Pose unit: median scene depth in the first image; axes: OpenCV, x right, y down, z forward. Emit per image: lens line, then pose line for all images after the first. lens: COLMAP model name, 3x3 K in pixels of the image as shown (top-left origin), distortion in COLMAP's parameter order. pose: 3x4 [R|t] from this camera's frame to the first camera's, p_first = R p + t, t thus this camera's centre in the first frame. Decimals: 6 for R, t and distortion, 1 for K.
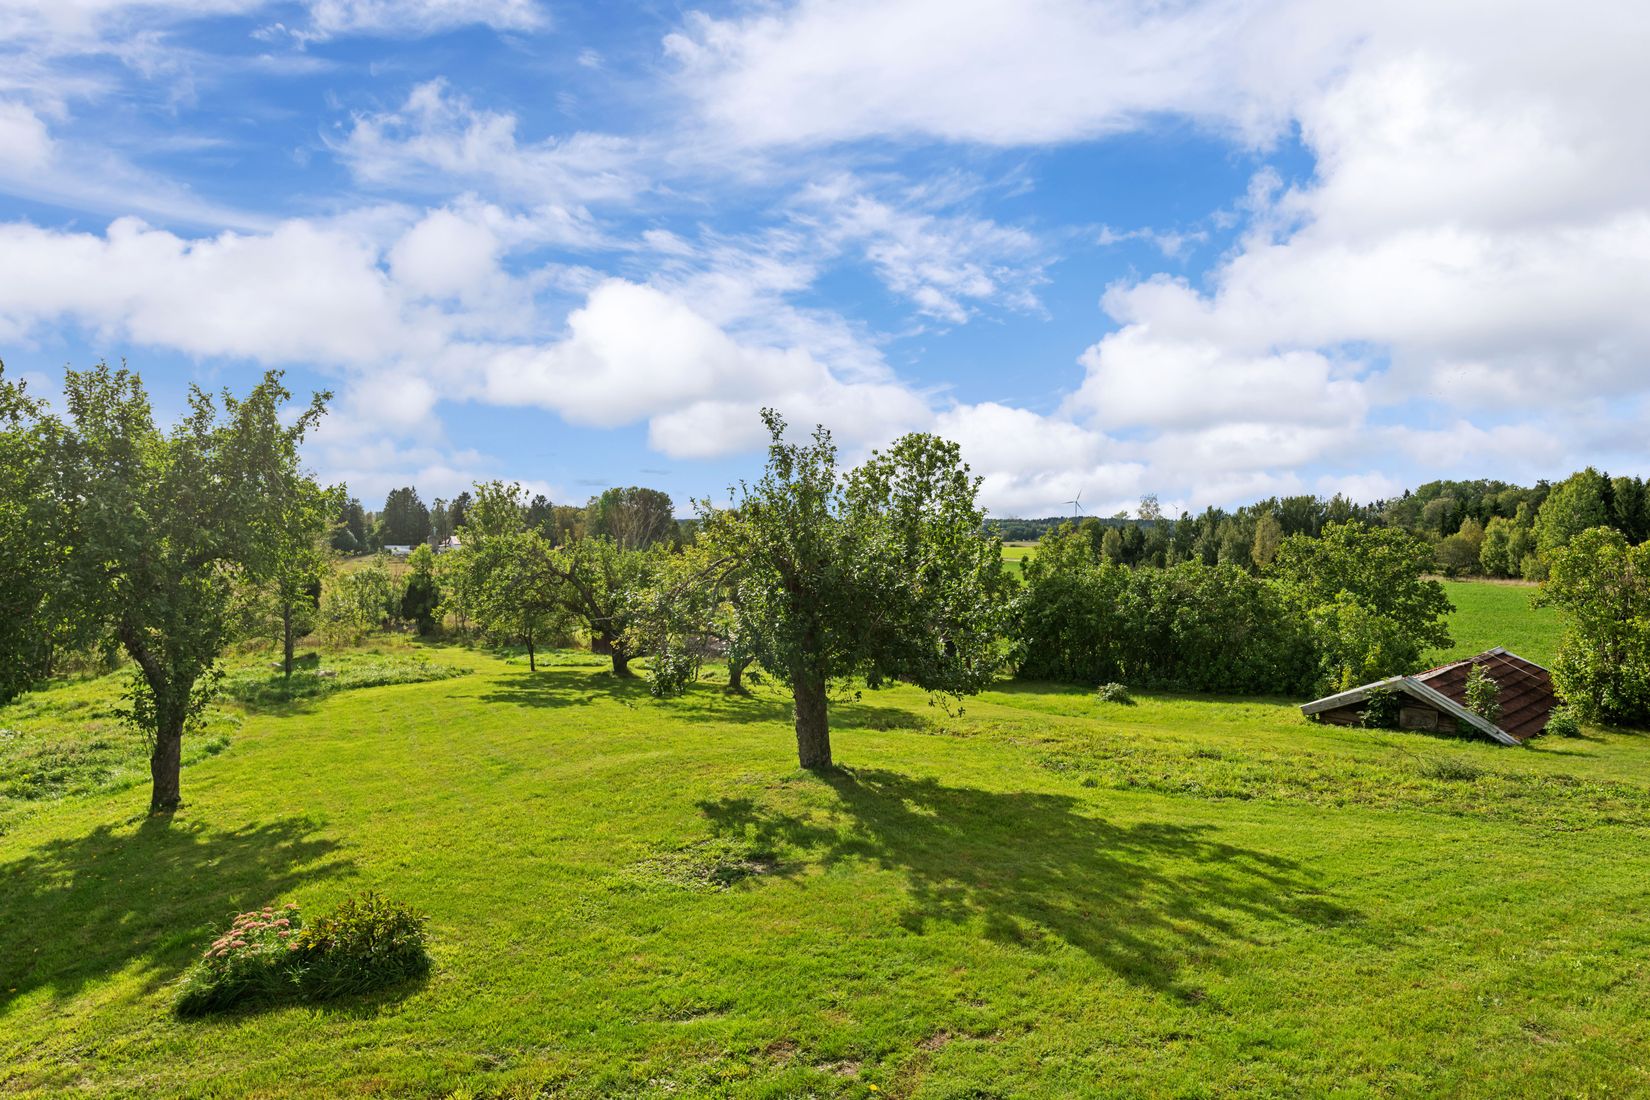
lens RADIAL K [[1995.5, 0, 825.0], [0, 1995.5, 550.0], [0, 0, 1]] dist [0.008042, 0.018189]
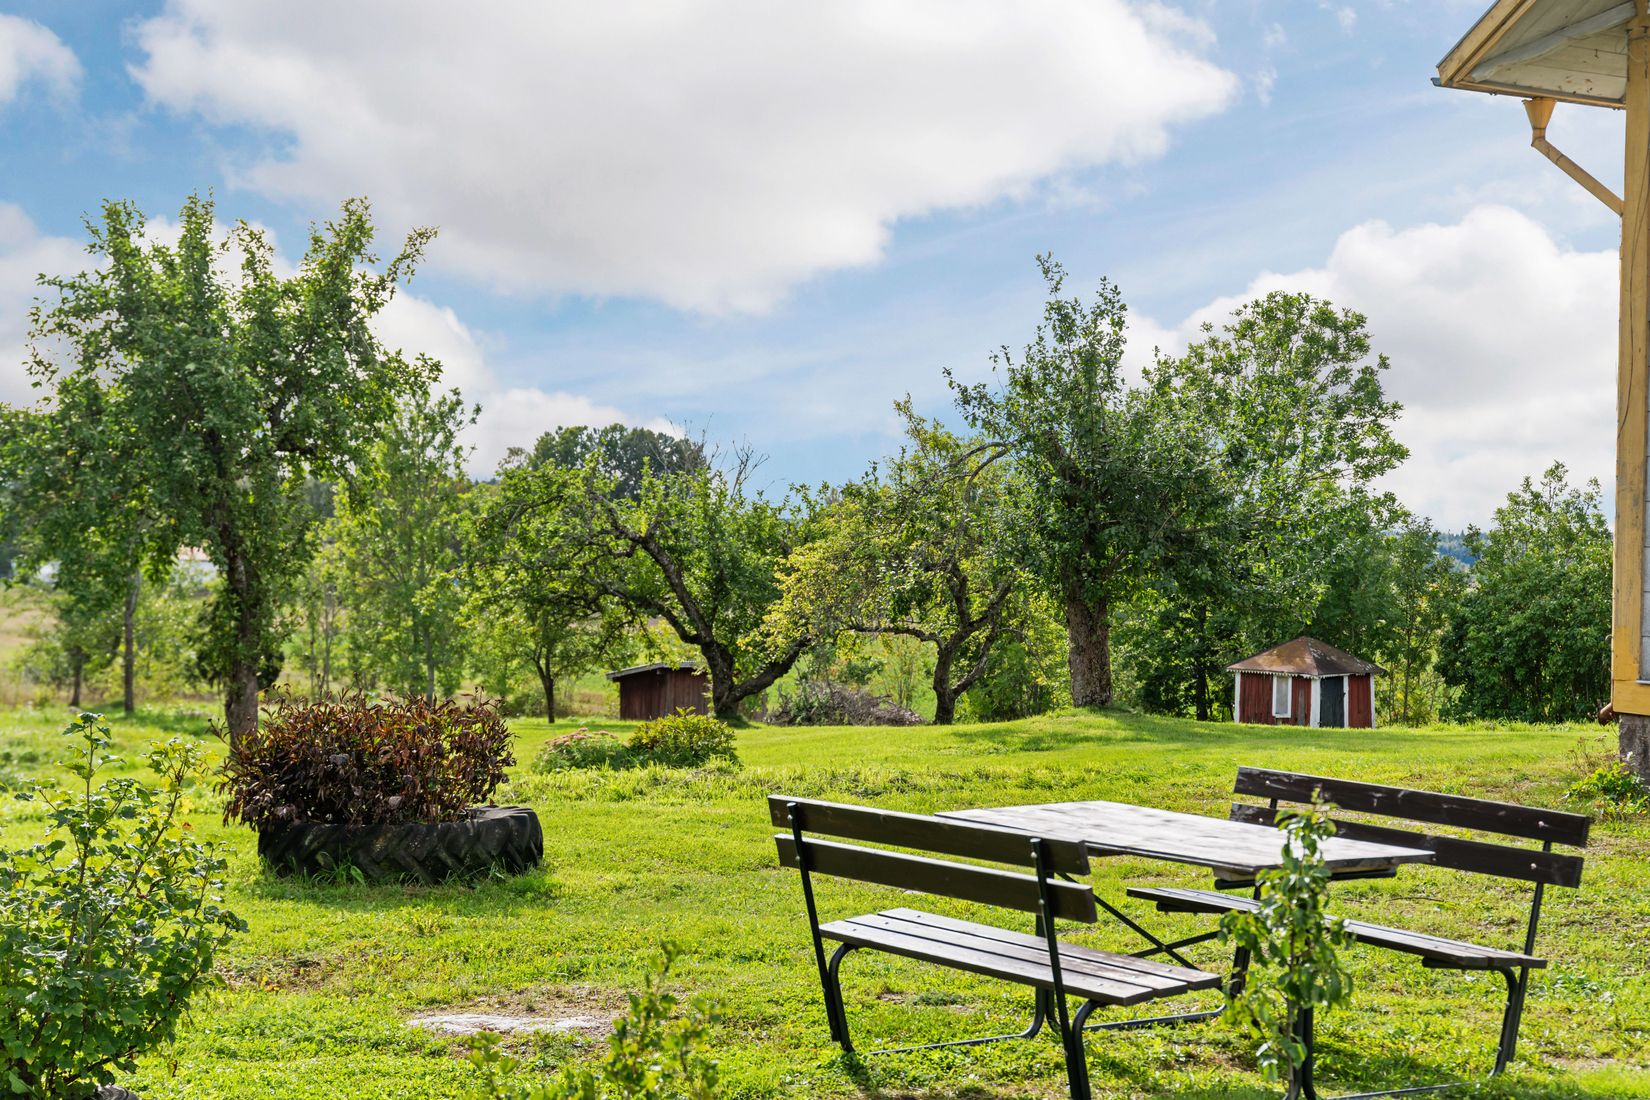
lens RADIAL K [[1995.5, 0, 825.0], [0, 1995.5, 550.0], [0, 0, 1]] dist [0.008042, 0.018189]
pose [[0.989607, 0.029324, -0.140780, 0.002365], [-0.019017, 0.997076, 0.074006, -0.027393], [0.142538, -0.070559, 0.987271, 0.449984]]
